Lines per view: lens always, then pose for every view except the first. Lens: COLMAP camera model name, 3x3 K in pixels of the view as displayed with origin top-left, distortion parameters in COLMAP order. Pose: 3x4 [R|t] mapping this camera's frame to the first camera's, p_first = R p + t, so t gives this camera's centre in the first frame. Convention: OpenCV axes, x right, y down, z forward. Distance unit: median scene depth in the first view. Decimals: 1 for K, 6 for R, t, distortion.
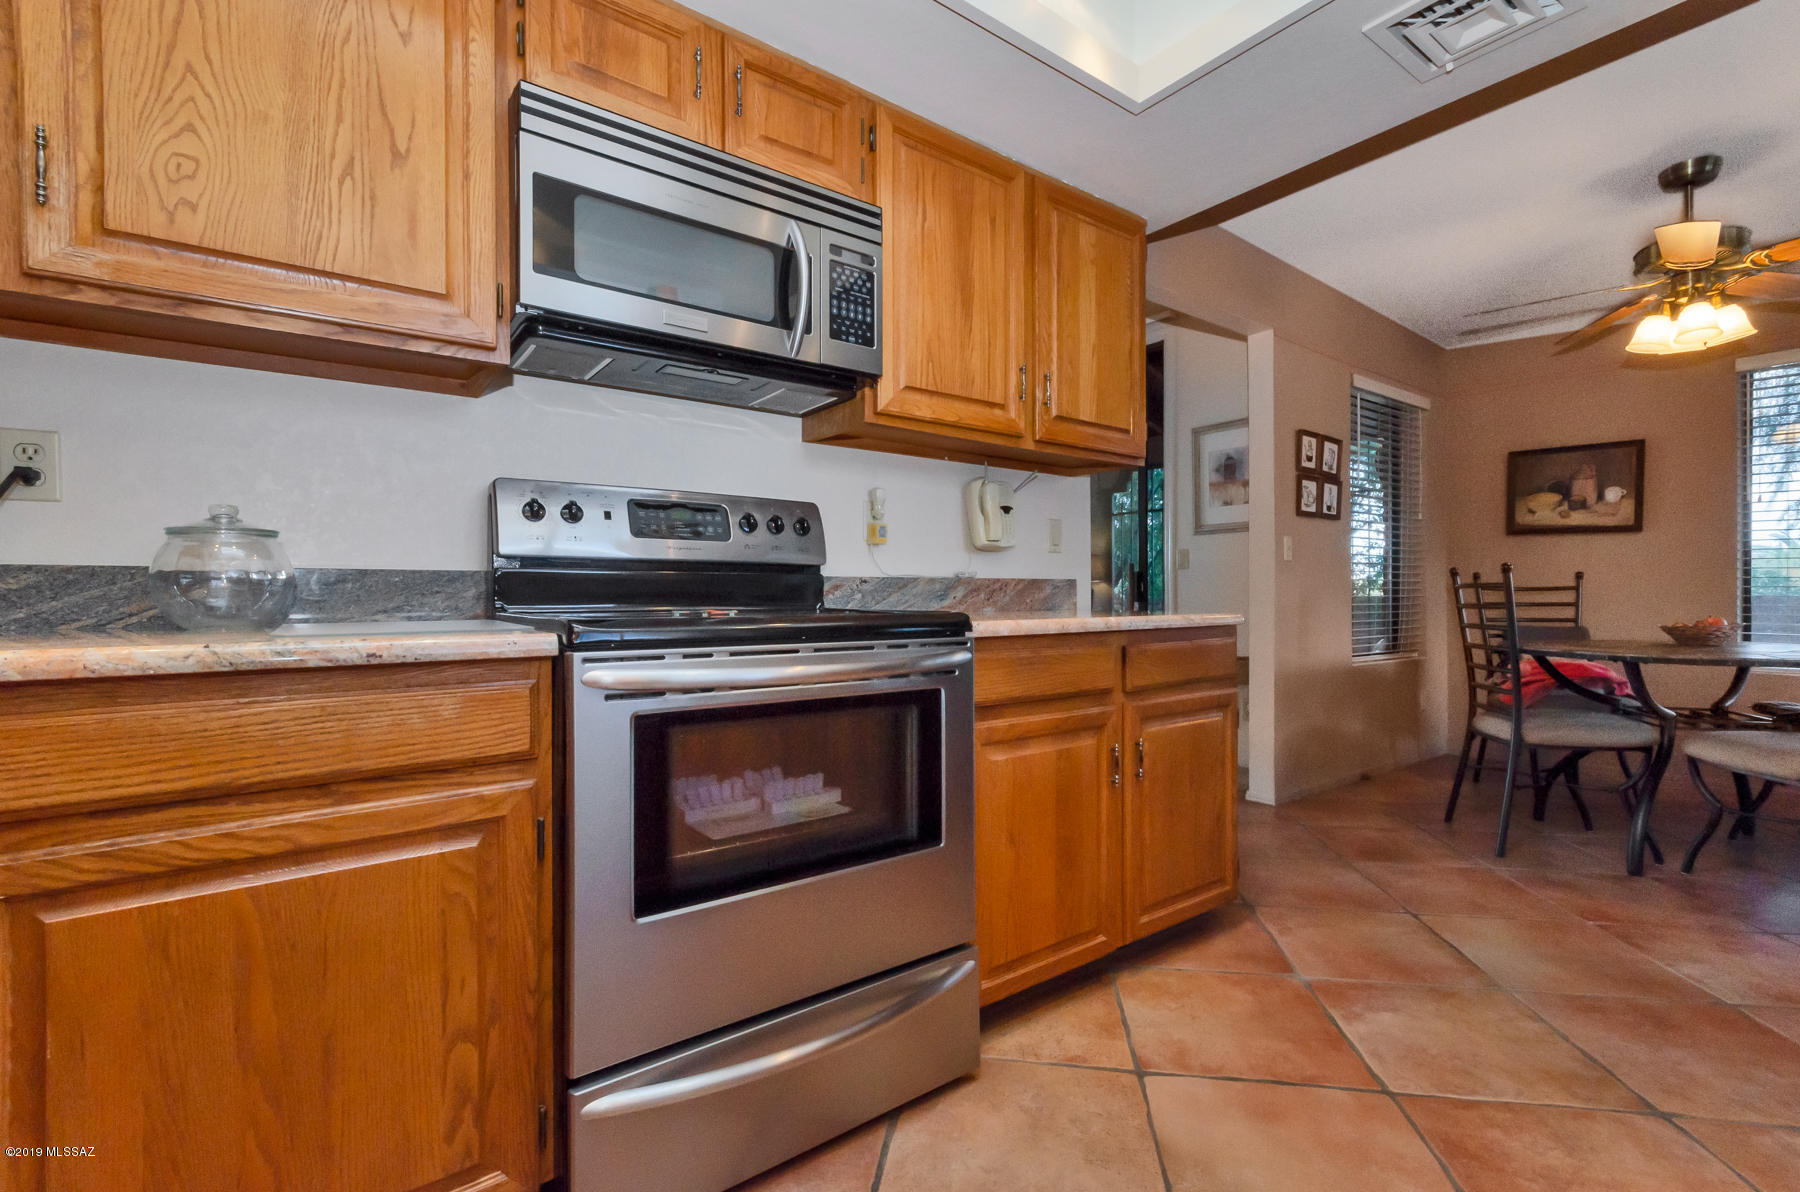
lens RADIAL K [[799.9, 0, 901.1], [0, 799.9, 590.6], [0, 0, 1]] dist [0.006378, 0.000629]
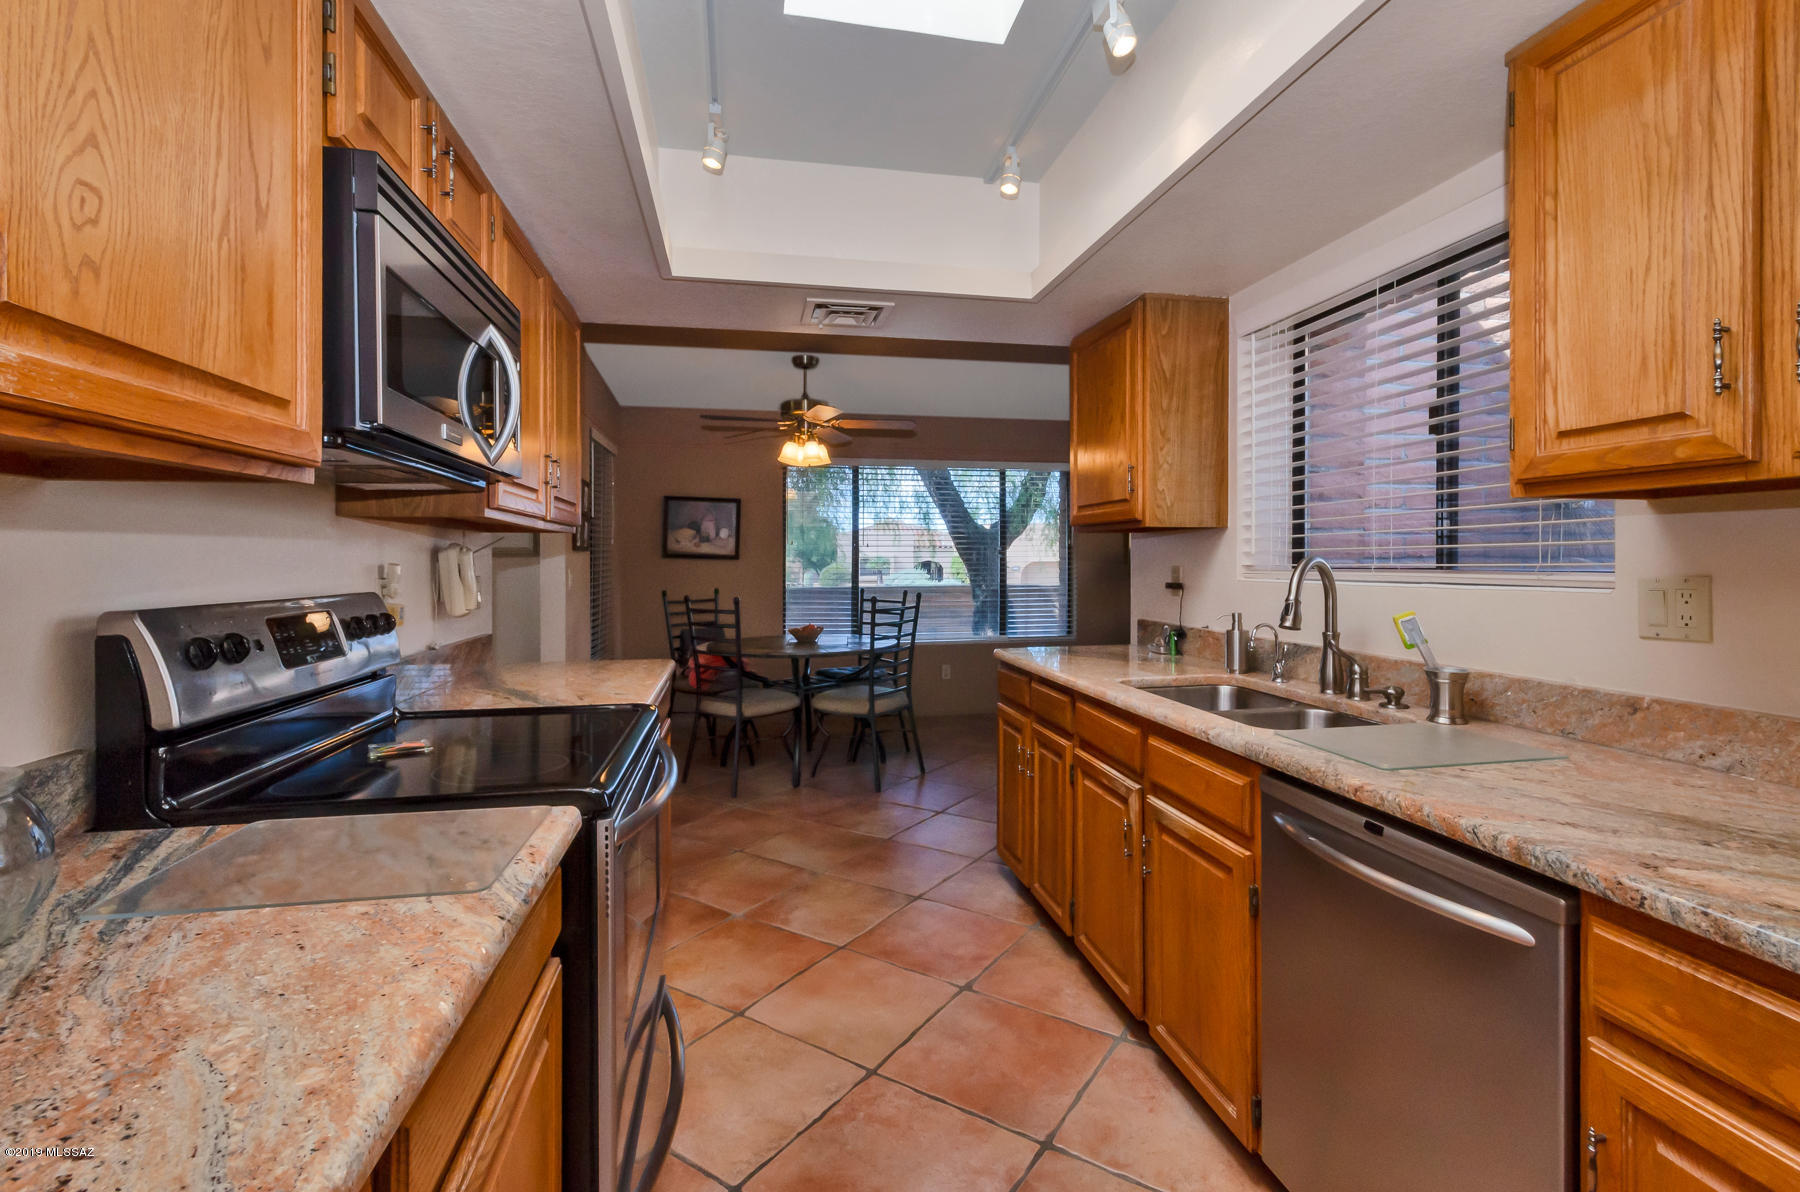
lens RADIAL K [[799.9, 0, 935.1], [0, 799.9, 568.9], [0, 0, 1]] dist [0.006378, 0.000629]
pose [[0.415283, -0.002087, 0.909690, -0.761188], [-0.003190, 0.999988, 0.003750, -0.164407], [-0.909687, -0.004459, 0.415271, 0.105458]]
